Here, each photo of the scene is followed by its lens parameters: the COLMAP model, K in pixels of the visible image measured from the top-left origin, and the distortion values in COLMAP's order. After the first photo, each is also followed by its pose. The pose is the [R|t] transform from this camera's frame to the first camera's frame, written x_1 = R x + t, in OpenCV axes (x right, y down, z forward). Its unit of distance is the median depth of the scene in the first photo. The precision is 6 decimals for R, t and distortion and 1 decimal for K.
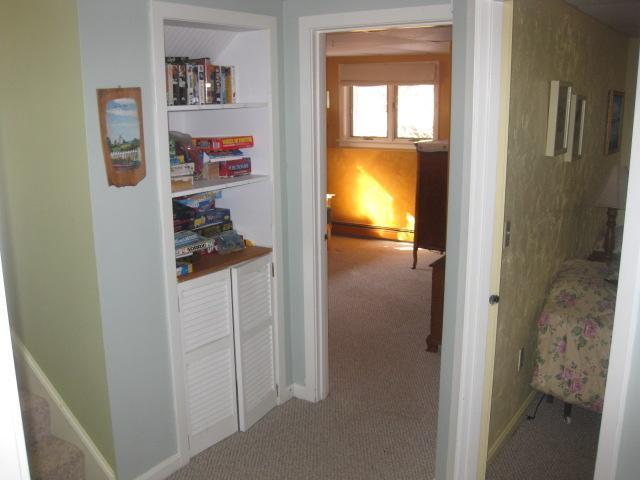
lens RADIAL K [[654.5, 0, 321.0], [0, 654.5, 238.7], [0, 0, 1]] dist [-0.122795, 0.000000]
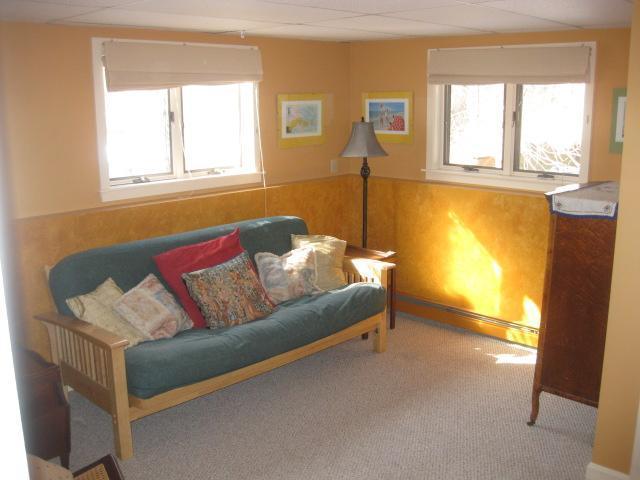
lens RADIAL K [[654.5, 0, 319.9], [0, 654.5, 243.5], [0, 0, 1]] dist [-0.122795, 0.000000]
pose [[0.980125, 0.047064, -0.192717, 0.054521], [-0.045109, 0.998877, 0.014520, -0.087111], [0.193184, -0.005538, 0.981147, 0.372122]]
